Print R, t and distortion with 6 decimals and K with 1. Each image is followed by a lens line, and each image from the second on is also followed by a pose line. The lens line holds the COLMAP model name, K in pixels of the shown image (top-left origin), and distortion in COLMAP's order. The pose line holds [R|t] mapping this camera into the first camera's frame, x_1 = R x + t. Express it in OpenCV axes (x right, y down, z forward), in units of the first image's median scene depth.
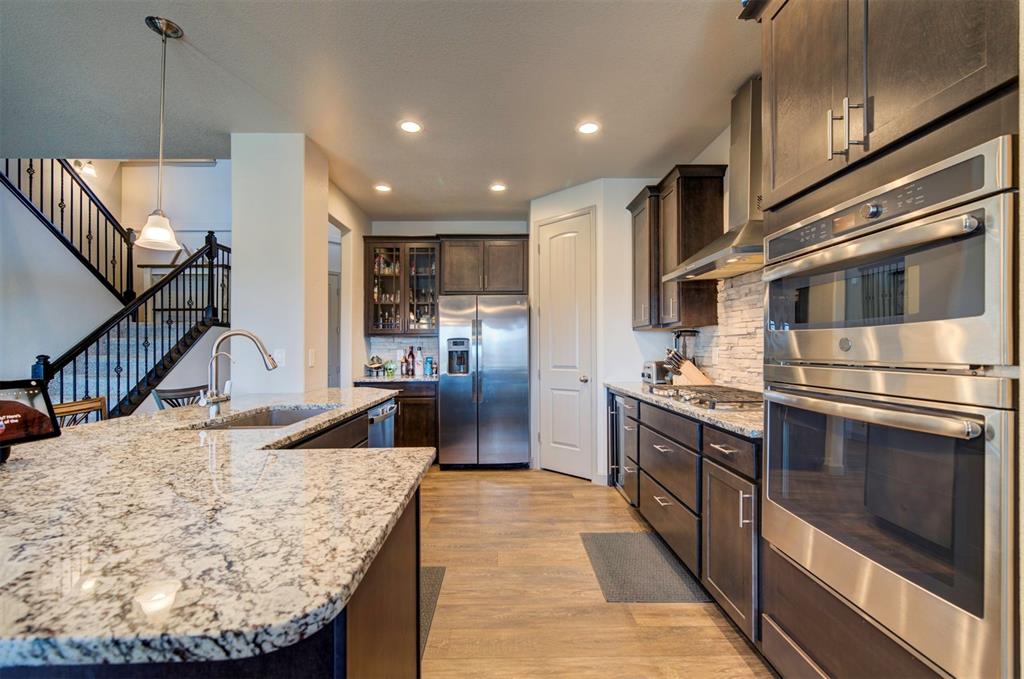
lens RADIAL K [[436.4, 0, 513.9], [0, 436.4, 342.6], [0, 0, 1]] dist [0.001197, 0.001568]
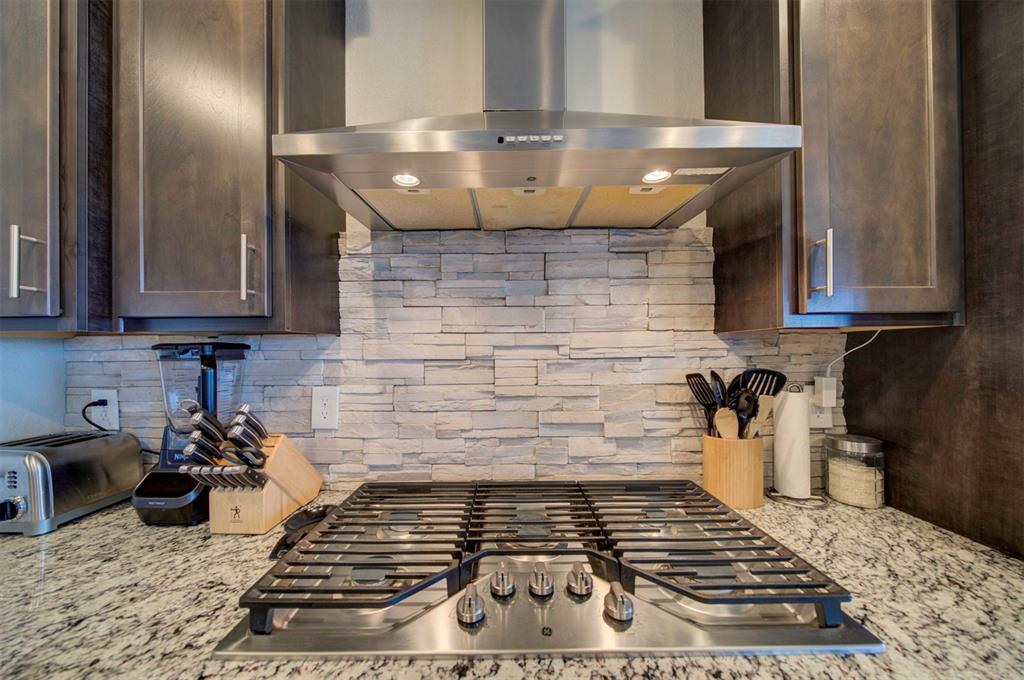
lens RADIAL K [[353.0, 0, 499.1], [0, 353.0, 349.5], [0, 0, 1]] dist [-0.006692, -0.000333]
pose [[0.035111, 0.006745, 0.999361, 0.094246], [-0.006149, 0.999960, -0.006533, -0.016898], [-0.999365, -0.005916, 0.035151, 0.582081]]
